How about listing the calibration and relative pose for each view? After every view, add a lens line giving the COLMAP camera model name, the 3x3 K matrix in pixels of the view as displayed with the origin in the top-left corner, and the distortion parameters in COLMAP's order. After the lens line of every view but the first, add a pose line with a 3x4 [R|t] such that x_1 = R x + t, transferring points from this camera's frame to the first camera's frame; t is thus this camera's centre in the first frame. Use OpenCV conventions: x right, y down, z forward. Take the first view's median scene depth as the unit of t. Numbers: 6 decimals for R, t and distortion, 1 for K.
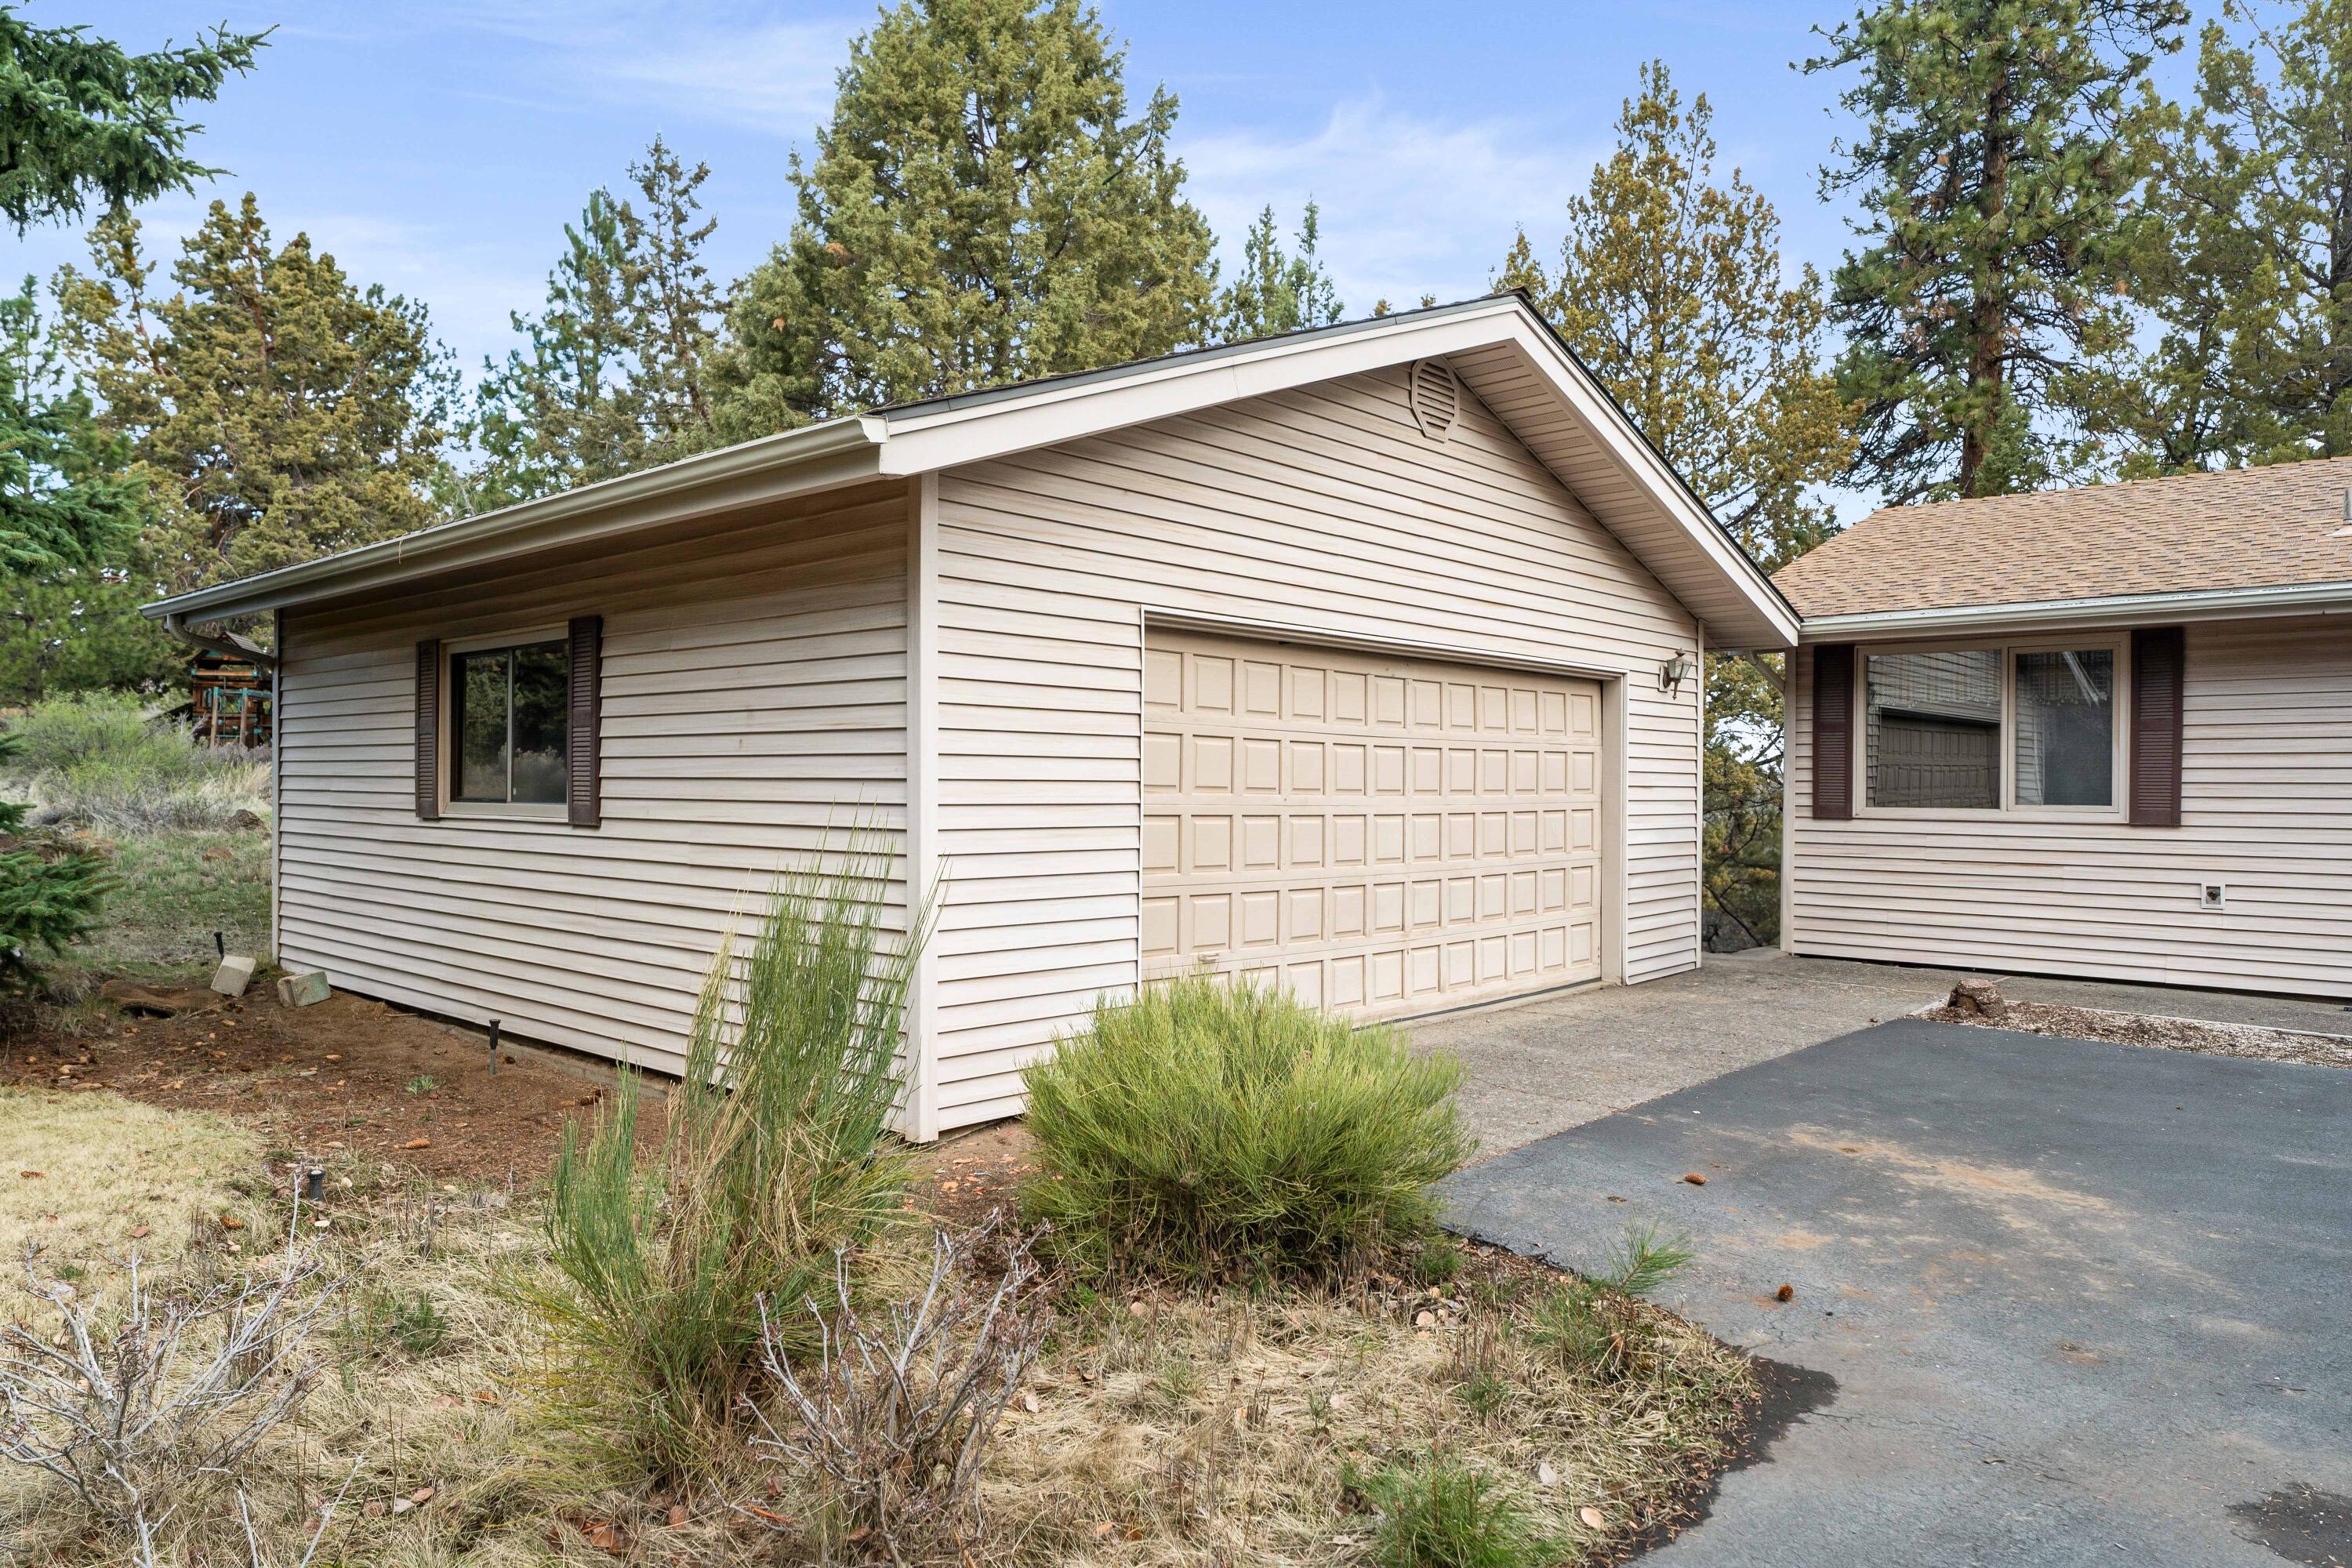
lens RADIAL K [[1523.5, 0, 1141.8], [0, 1523.5, 794.5], [0, 0, 1]] dist [-0.006775, 0.012431]
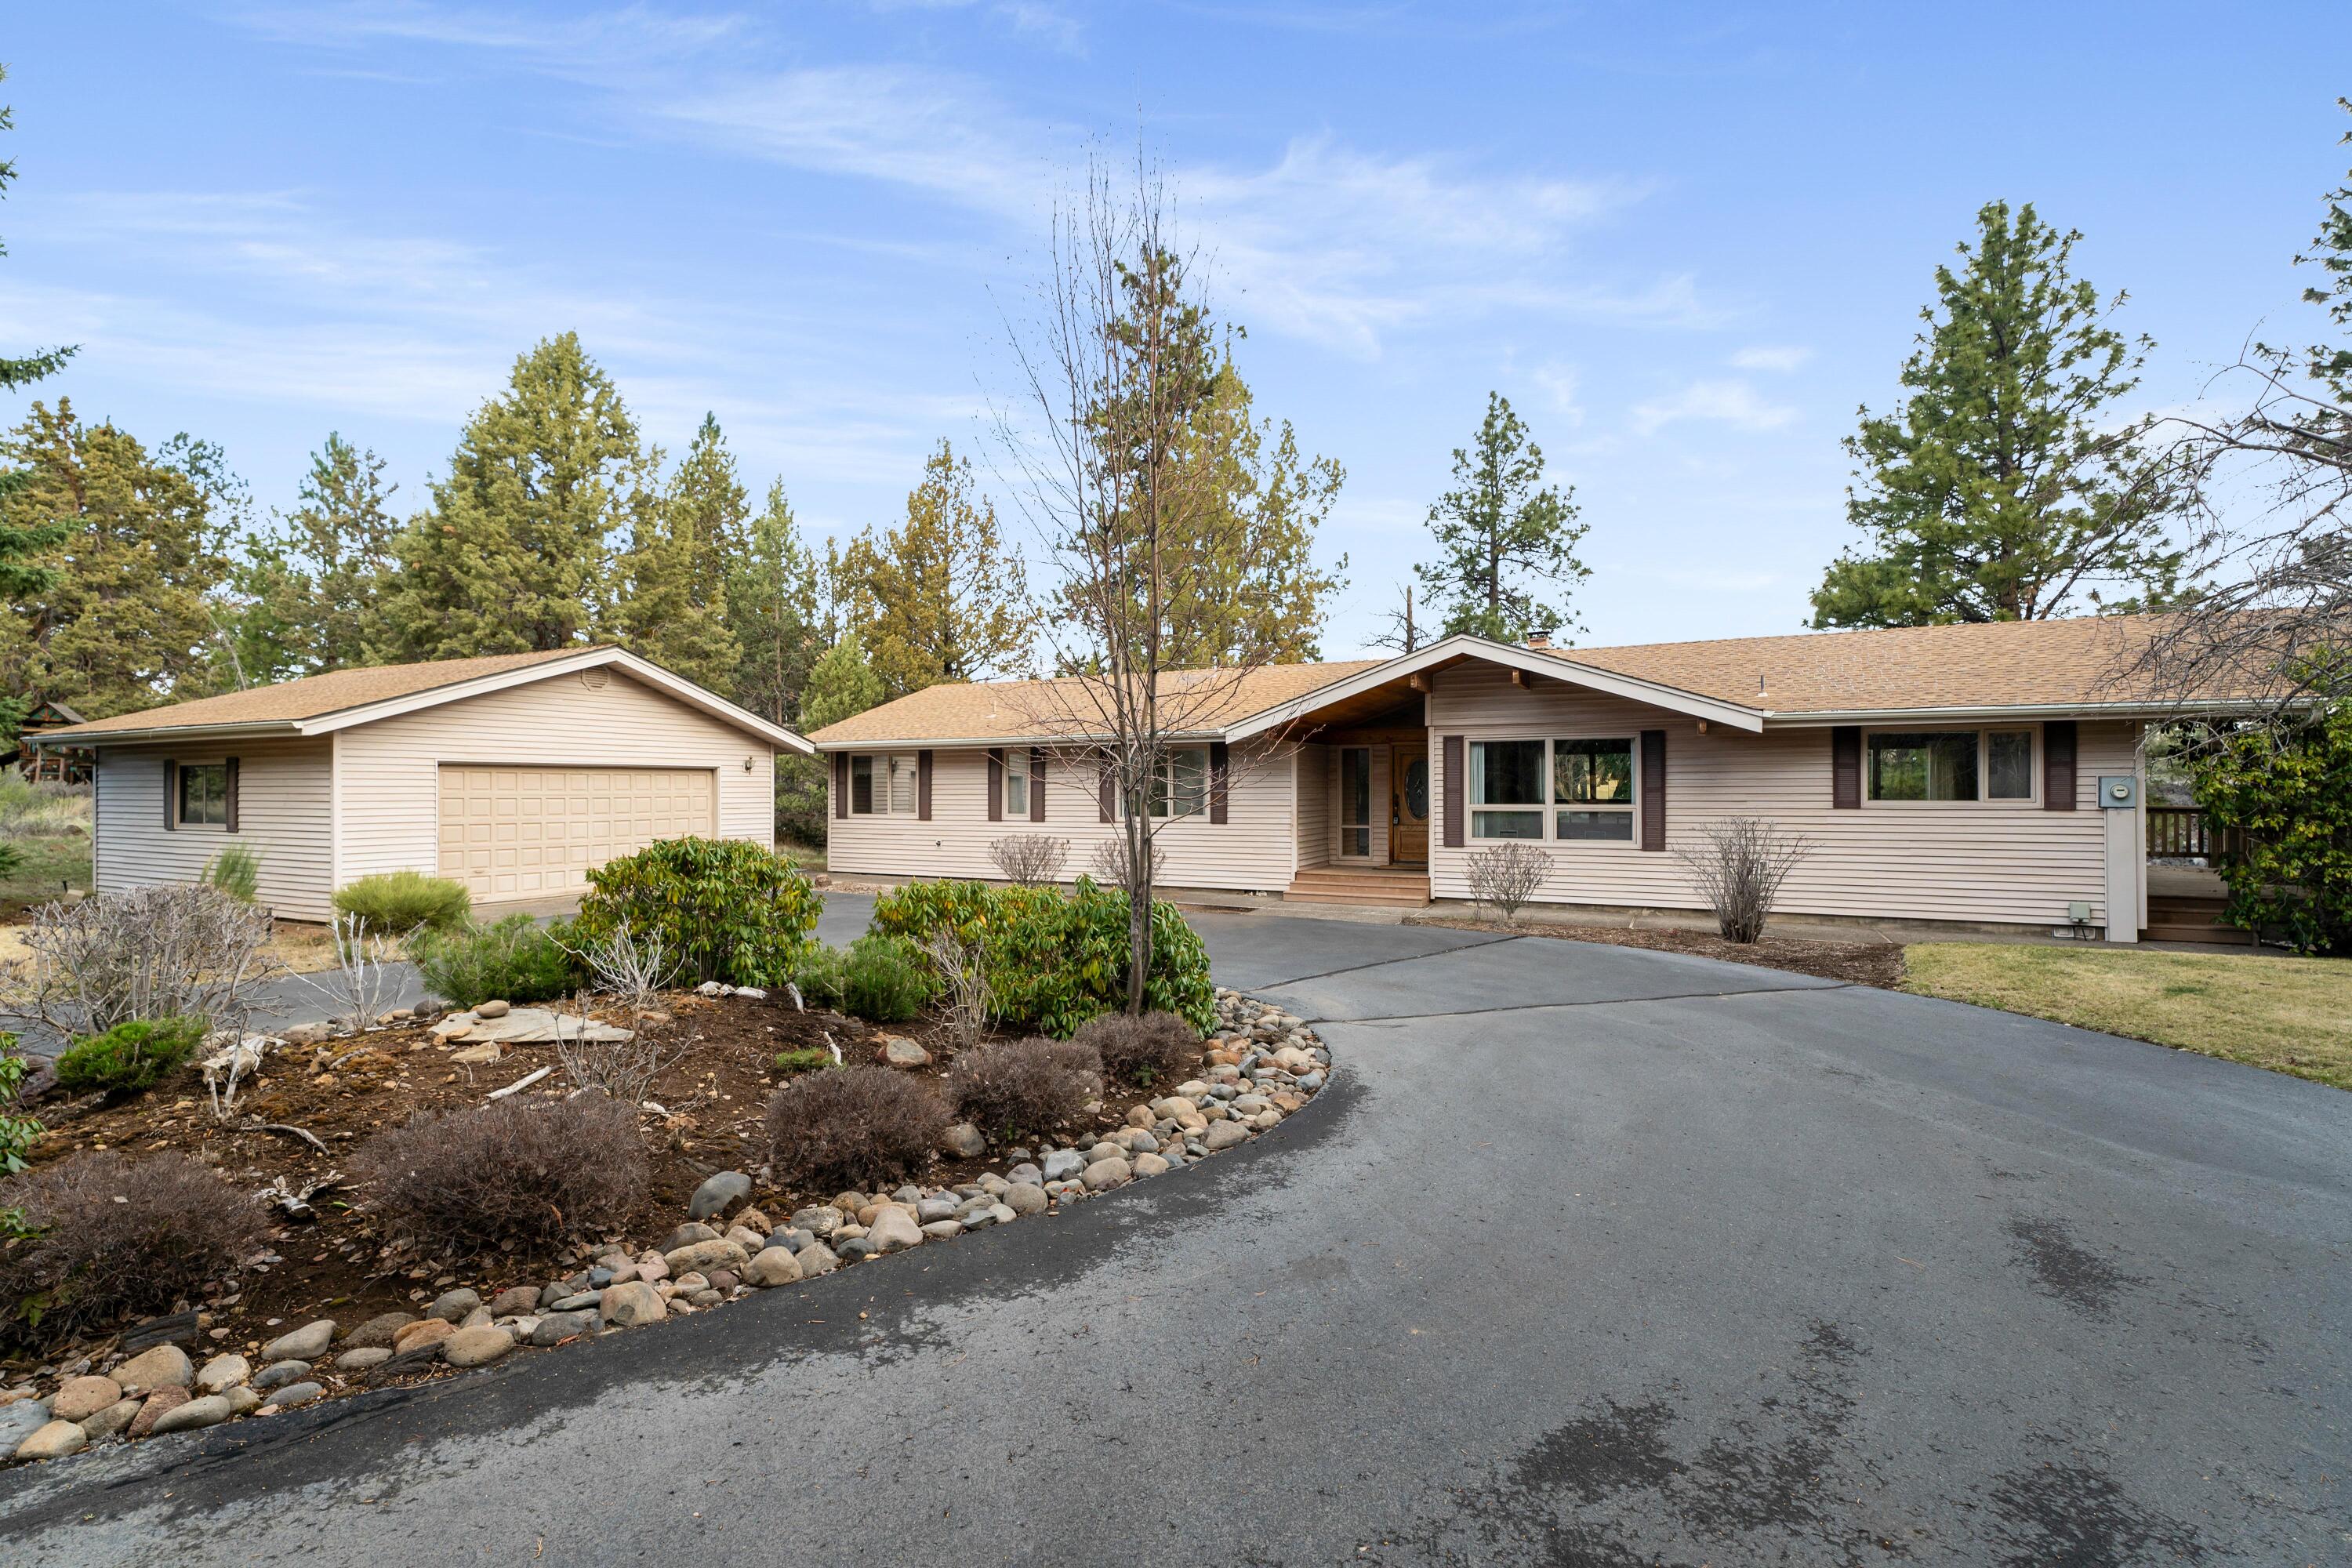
lens RADIAL K [[1053.6, 0, 1161.1], [0, 1053.6, 788.4], [0, 0, 1]] dist [0.008228, -0.004594]
pose [[0.961668, -0.008216, 0.274092, 0.284442], [0.009749, 0.999944, -0.004234, -0.013235], [-0.274042, 0.006743, 0.961694, -0.512328]]
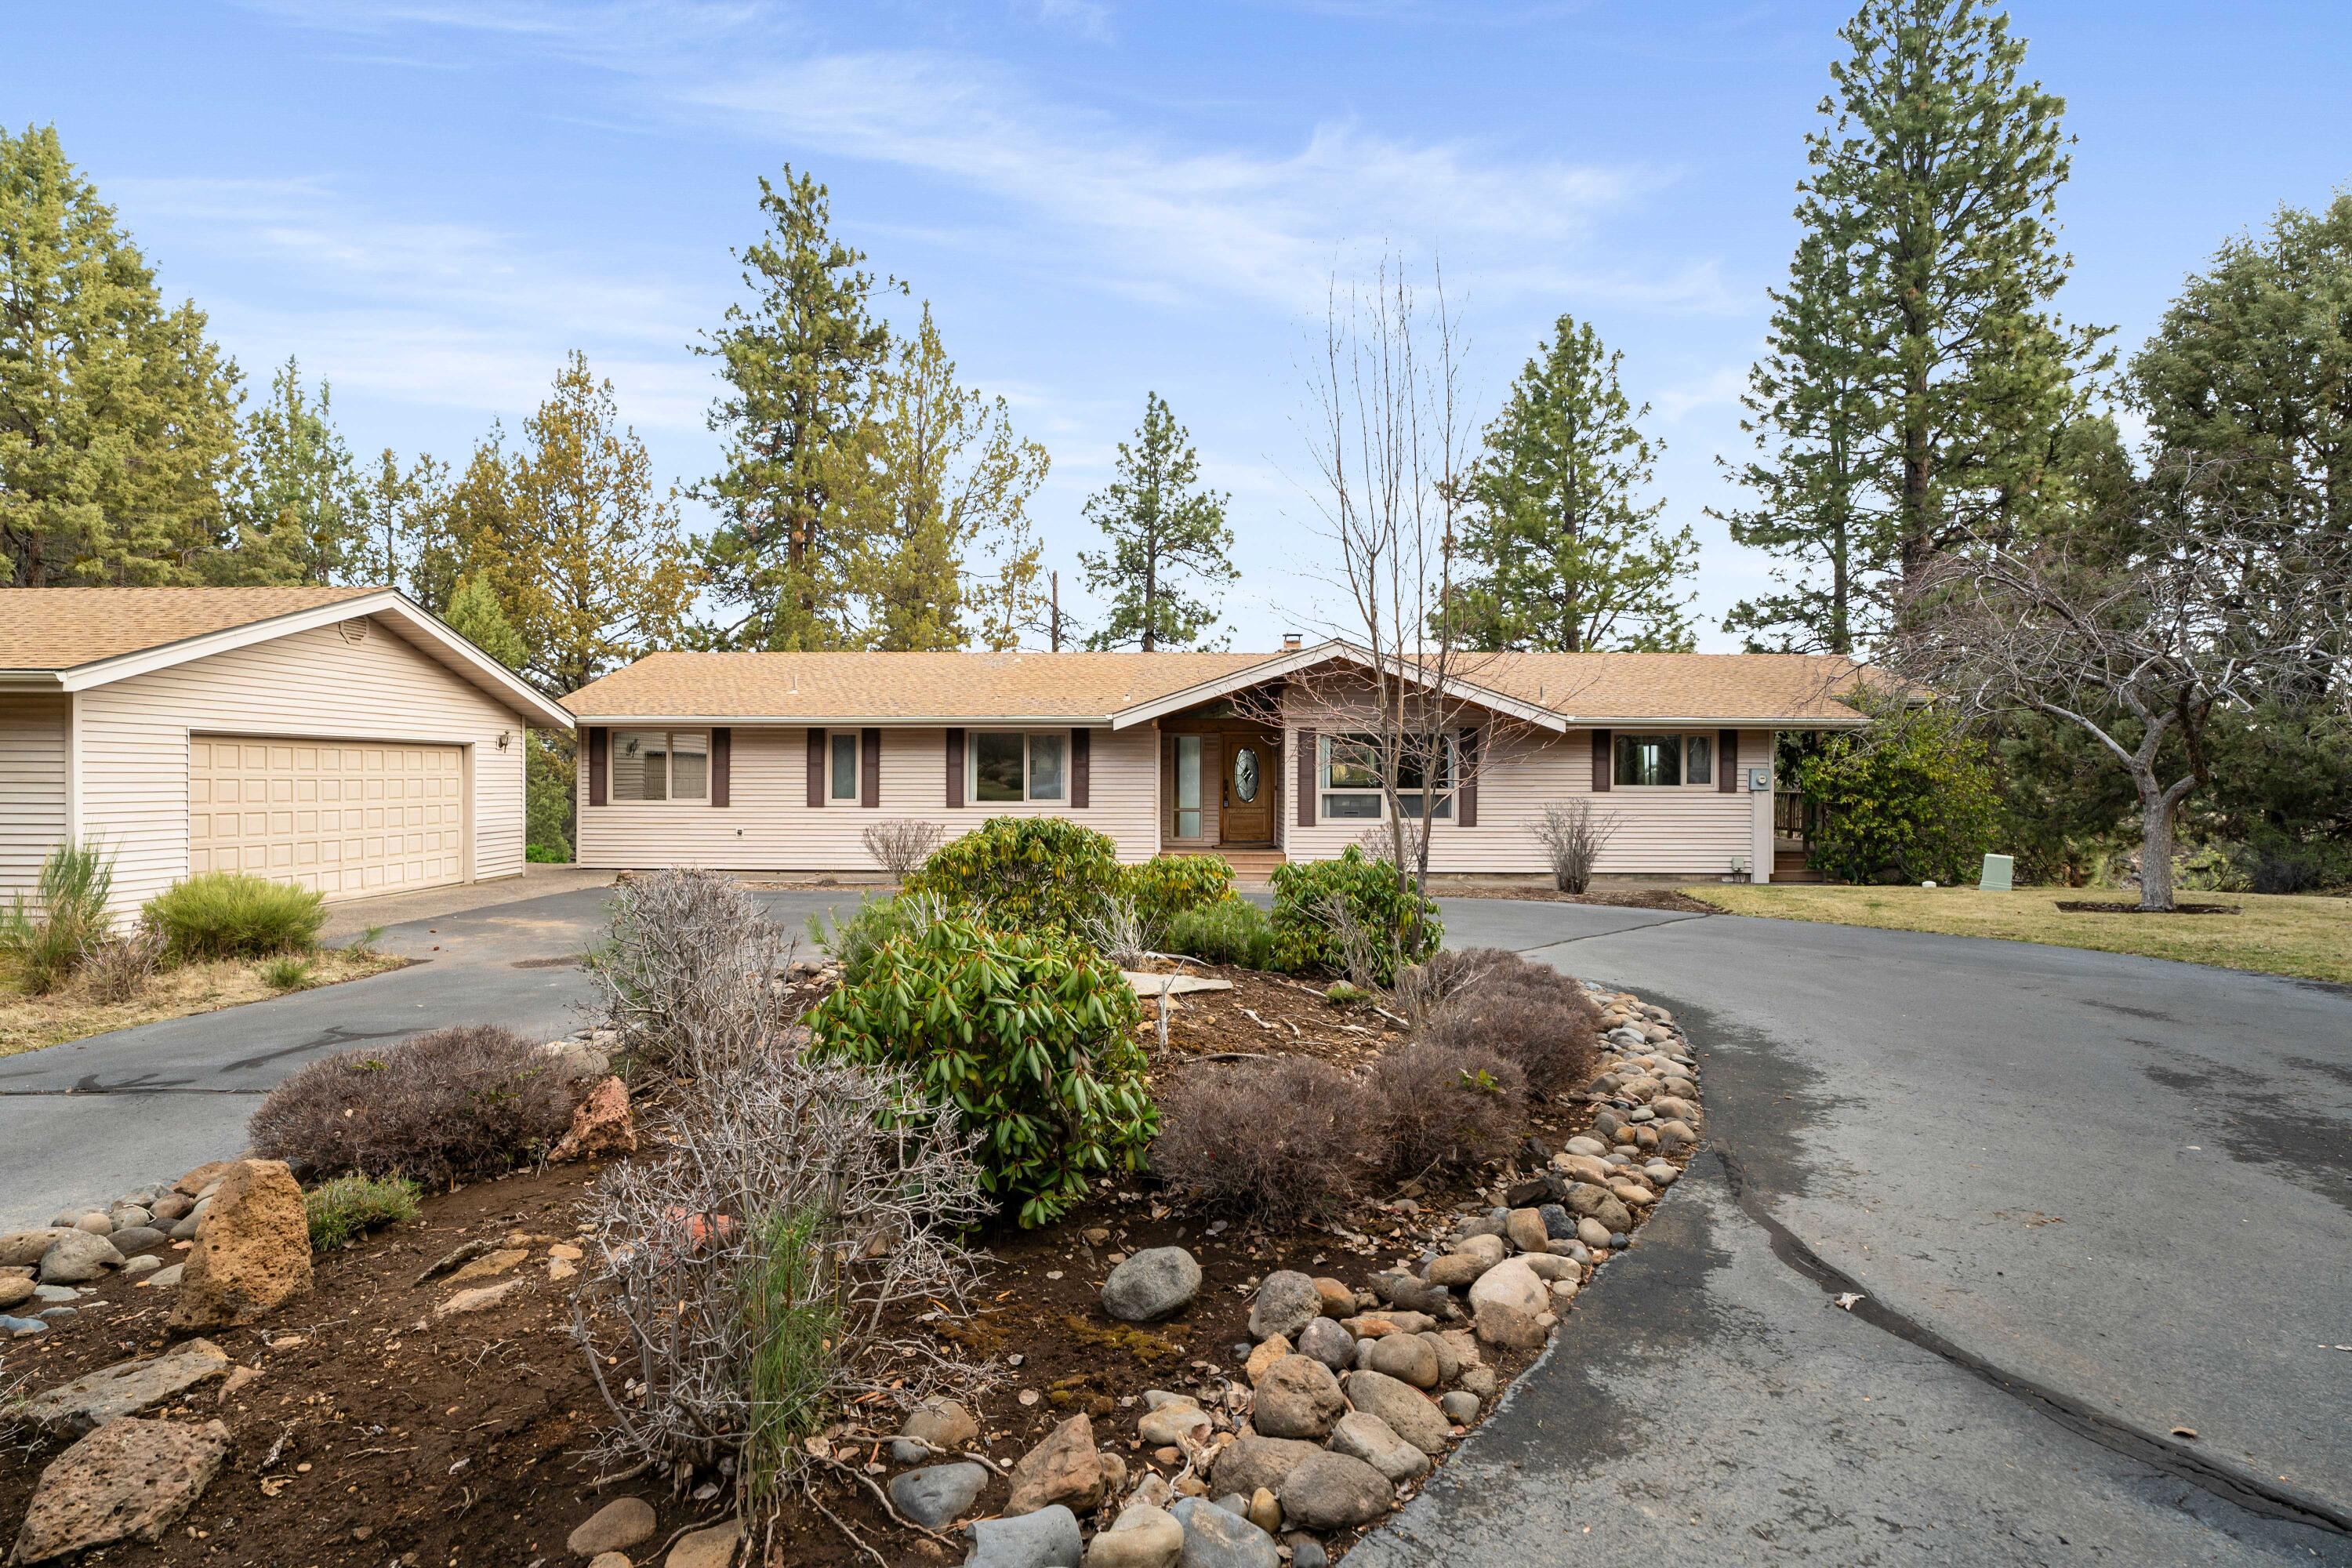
lens RADIAL K [[1132.2, 0, 1171.7], [0, 1132.2, 777.8], [0, 0, 1]] dist [-0.001415, -0.002953]
pose [[0.745214, -0.004777, 0.666809, -0.010599], [0.004533, 0.999988, 0.002098, -0.014041], [-0.666810, 0.001460, 0.745226, -0.451620]]
